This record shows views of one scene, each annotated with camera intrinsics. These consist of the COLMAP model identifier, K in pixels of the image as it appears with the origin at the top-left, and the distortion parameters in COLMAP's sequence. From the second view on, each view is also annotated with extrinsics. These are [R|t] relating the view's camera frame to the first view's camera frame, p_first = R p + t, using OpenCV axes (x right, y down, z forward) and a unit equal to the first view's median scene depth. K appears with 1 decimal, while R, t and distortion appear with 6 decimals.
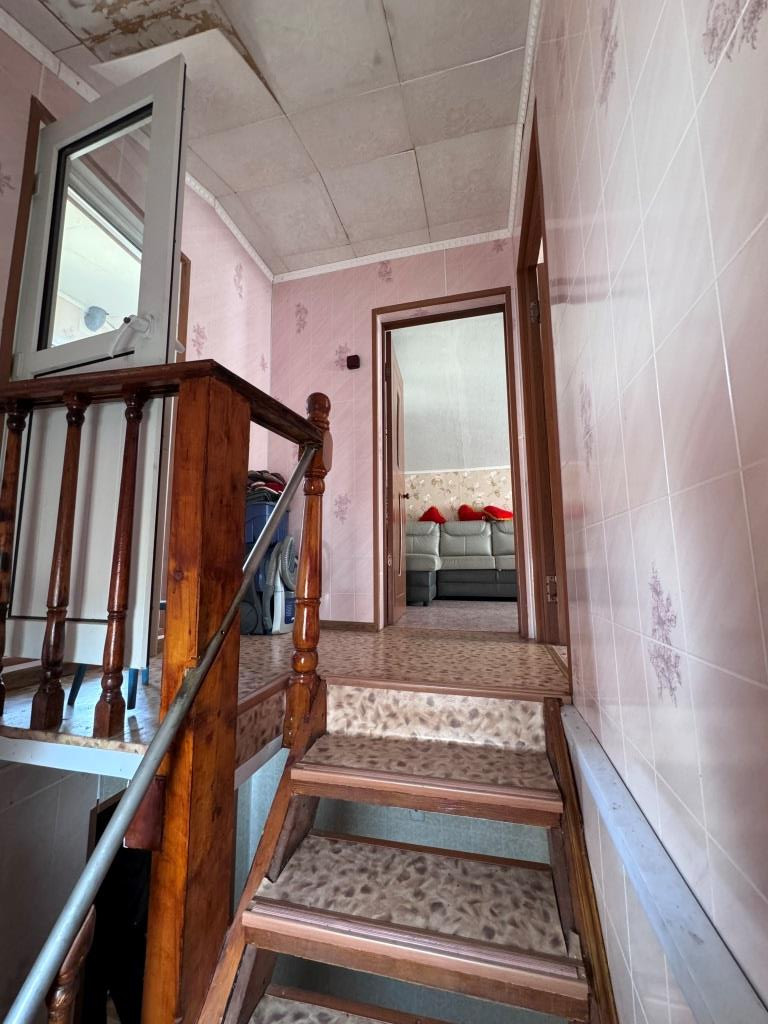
lens RADIAL K [[414.6, 0, 384.3], [0, 414.6, 508.5], [0, 0, 1]] dist [0.000303, 0.001644]
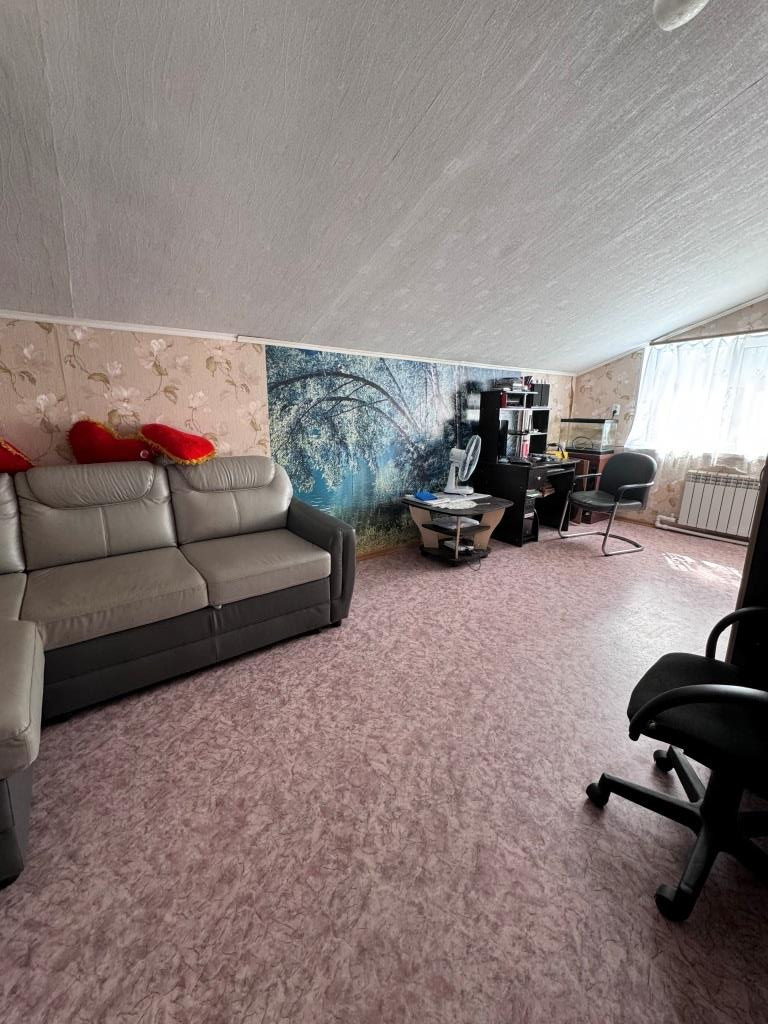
lens RADIAL K [[414.6, 0, 382.3], [0, 414.6, 512.2], [0, 0, 1]] dist [0.000303, 0.001644]
pose [[0.644589, -0.161605, 0.747254, 0.068974], [-0.107988, 0.948360, 0.298249, -0.072830], [-0.756864, -0.272942, 0.593851, 0.536537]]
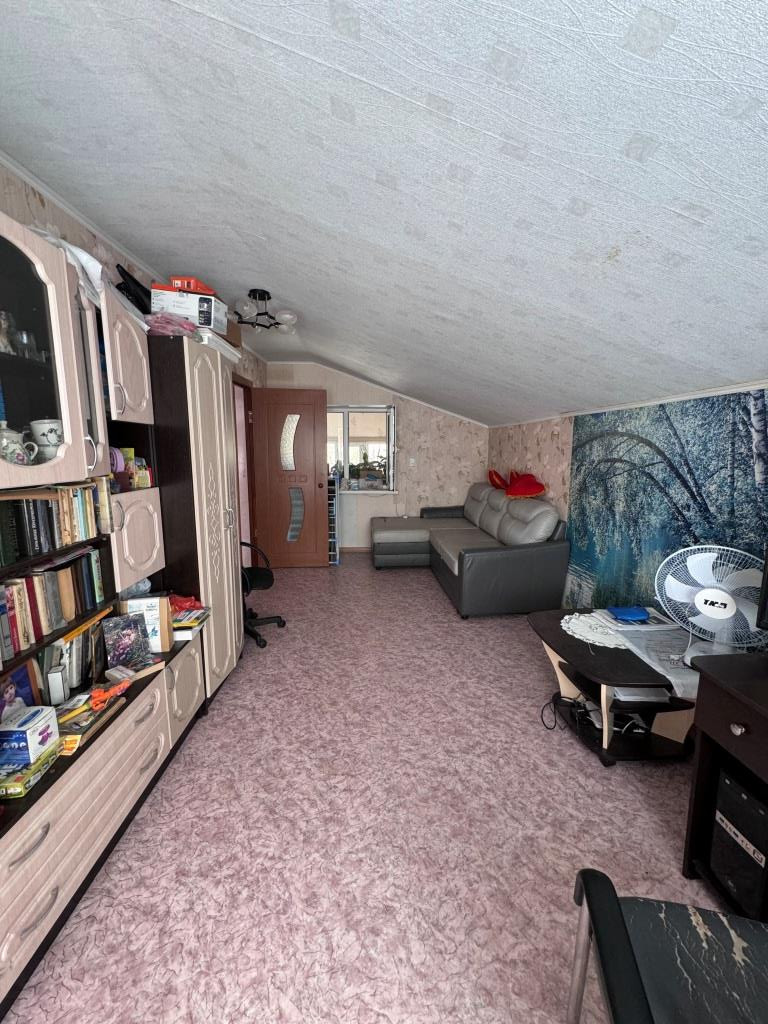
lens RADIAL K [[414.6, 0, 385.0], [0, 414.6, 509.5], [0, 0, 1]] dist [0.000303, 0.001644]
pose [[0.270222, 0.153592, -0.950468, 0.877683], [0.121567, 0.973850, 0.191933, -0.115624], [0.955092, -0.167410, 0.244484, 0.563280]]
